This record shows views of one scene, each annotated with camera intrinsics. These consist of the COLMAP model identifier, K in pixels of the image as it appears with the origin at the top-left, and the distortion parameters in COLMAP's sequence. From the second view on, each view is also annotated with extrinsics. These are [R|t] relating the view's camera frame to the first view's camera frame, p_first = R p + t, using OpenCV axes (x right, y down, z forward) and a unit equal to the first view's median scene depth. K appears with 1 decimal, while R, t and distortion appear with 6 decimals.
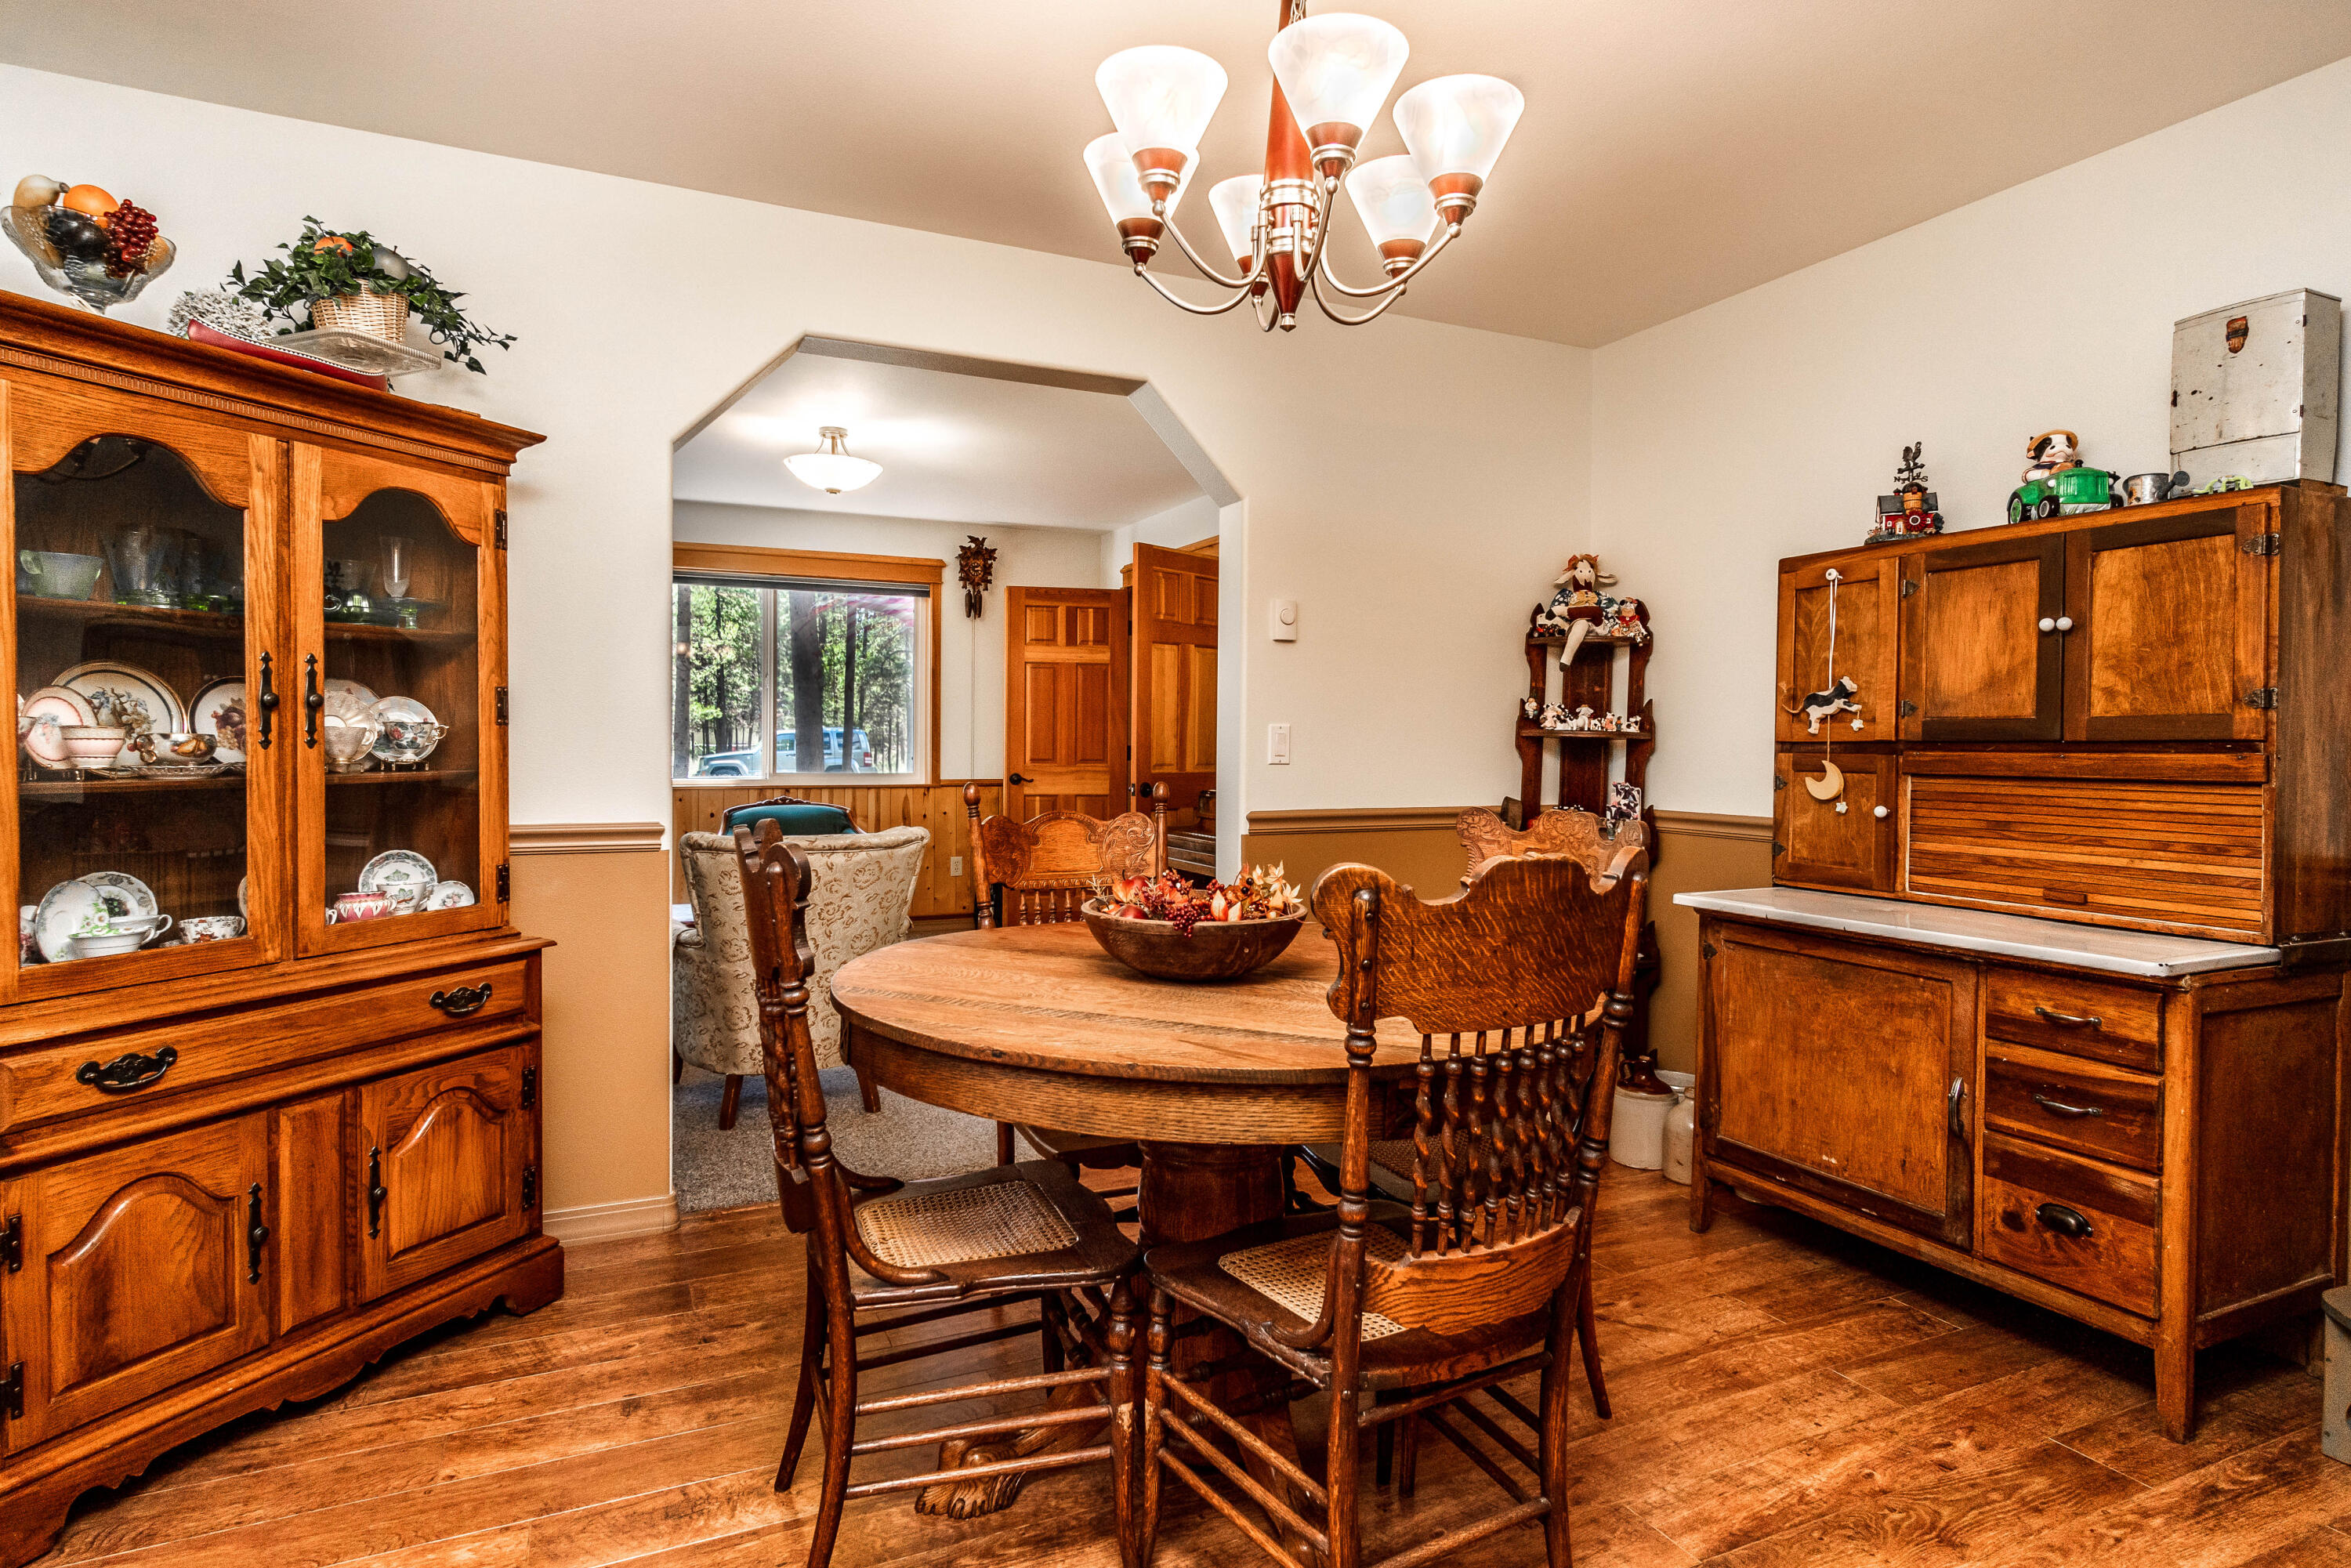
lens RADIAL K [[1273.9, 0, 1178.1], [0, 1273.9, 772.8], [0, 0, 1]] dist [0.005698, 0.000976]
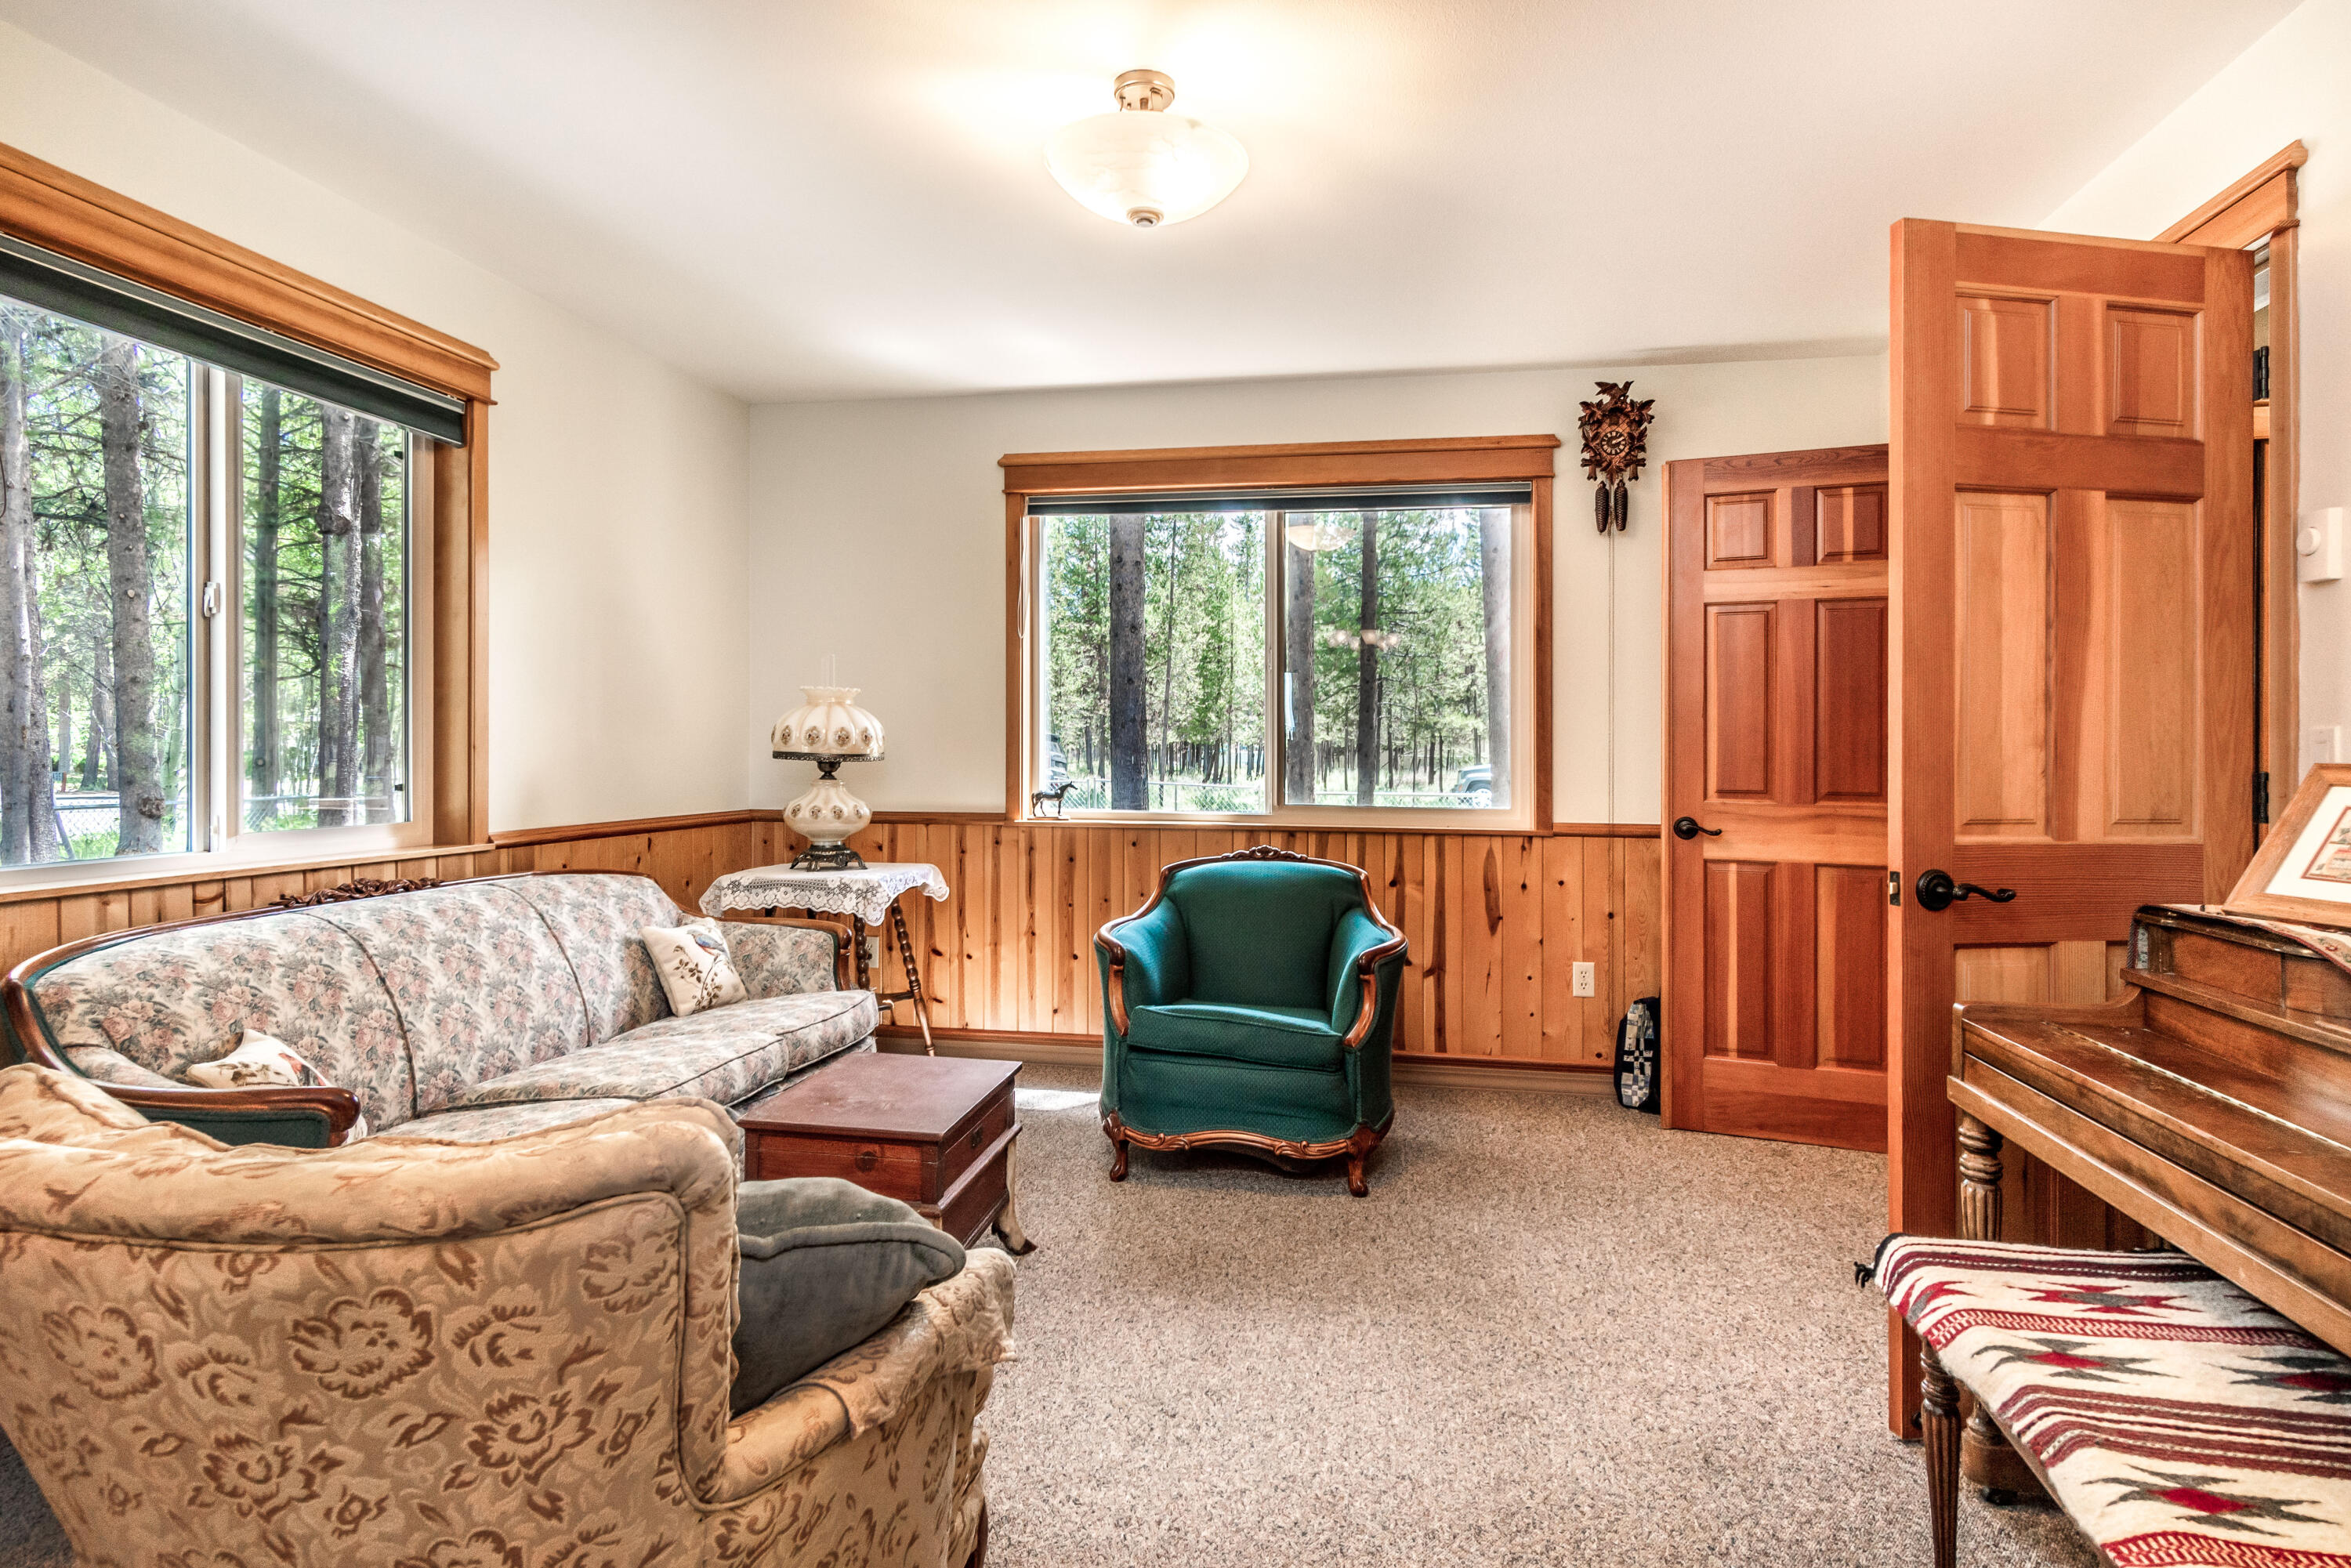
lens RADIAL K [[1273.9, 0, 1167.8], [0, 1273.9, 743.5], [0, 0, 1]] dist [0.005698, 0.000976]
pose [[0.807650, -0.005905, -0.589633, 0.009410], [-0.012314, 0.999563, -0.026877, -0.012951], [0.589534, 0.028968, 0.807224, 0.448212]]
